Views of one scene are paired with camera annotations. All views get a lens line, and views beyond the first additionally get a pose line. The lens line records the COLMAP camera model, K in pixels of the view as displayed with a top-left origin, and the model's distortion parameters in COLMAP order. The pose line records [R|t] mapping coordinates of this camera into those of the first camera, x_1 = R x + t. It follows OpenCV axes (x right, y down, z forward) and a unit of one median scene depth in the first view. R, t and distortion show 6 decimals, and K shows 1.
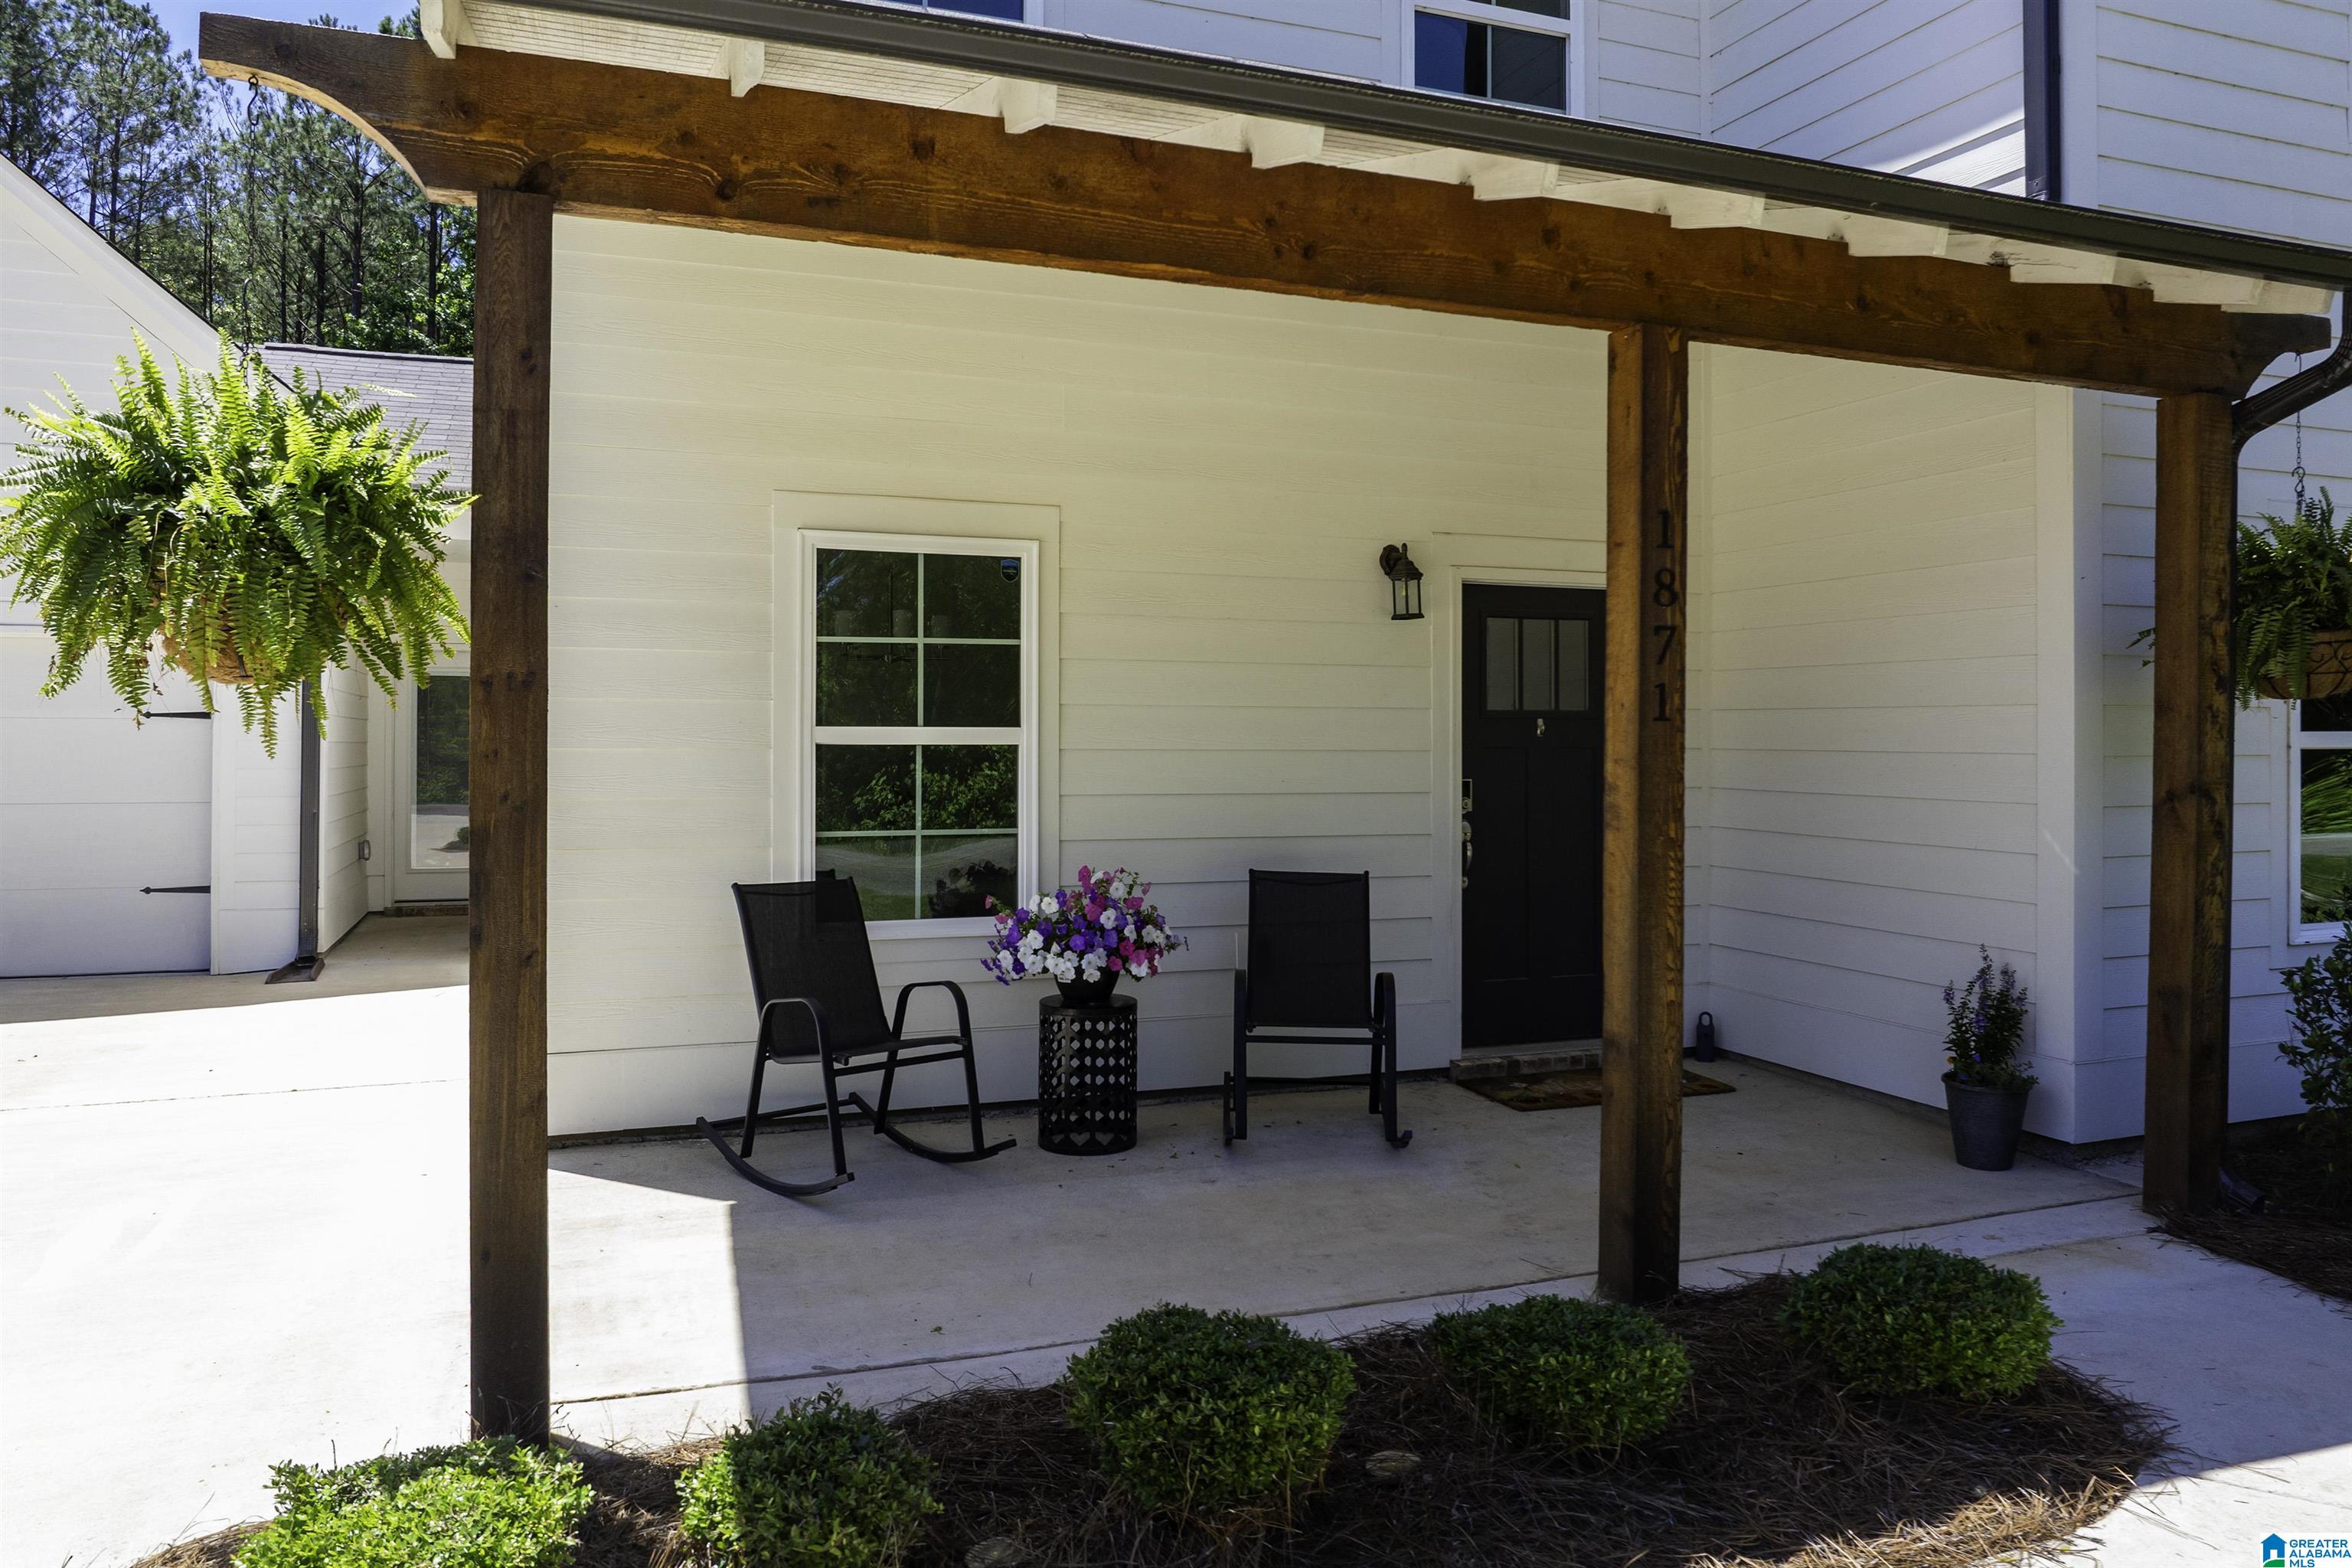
lens RADIAL K [[1672.7, 0, 1241.5], [0, 1672.7, 782.1], [0, 0, 1]] dist [-0.050825, -0.001502]
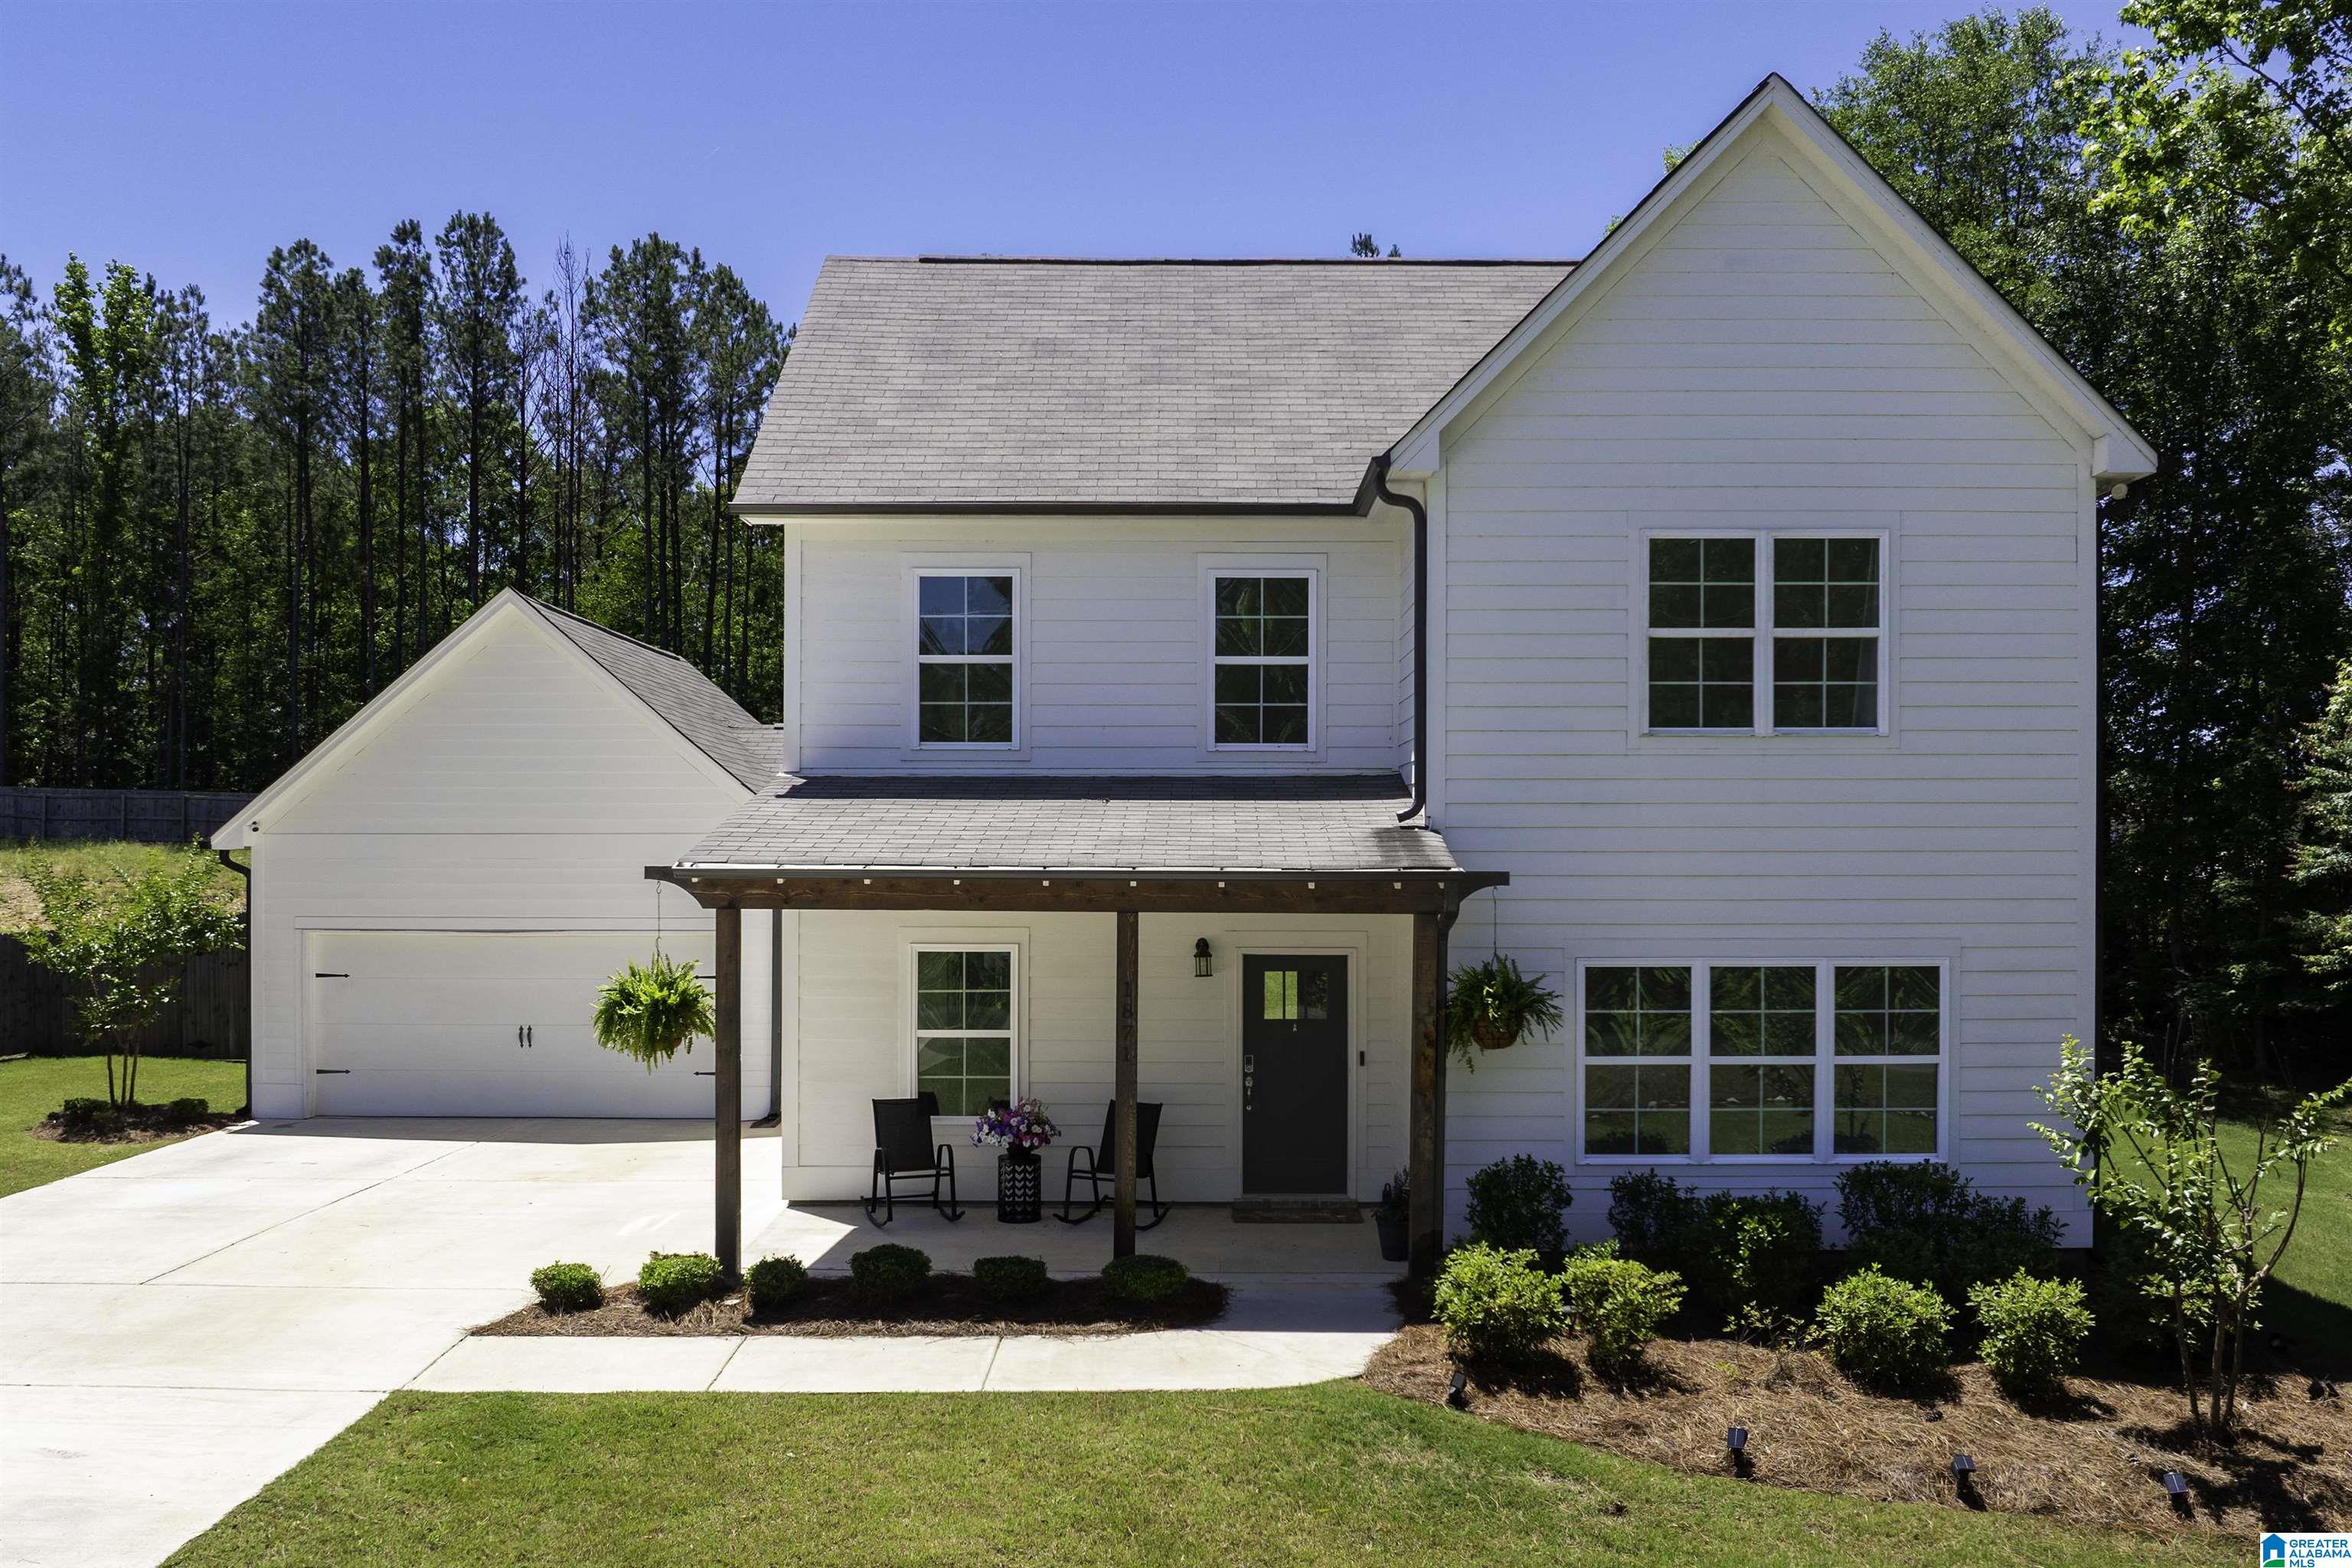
lens RADIAL K [[1879.5, 0, 1294.1], [0, 1879.5, 792.3], [0, 0, 1]] dist [-0.057920, -0.004470]
pose [[0.931067, -0.011158, -0.364678, 1.171261], [-0.009833, 0.998402, -0.055651, -0.221173], [0.364716, 0.055401, 0.929469, -1.225990]]
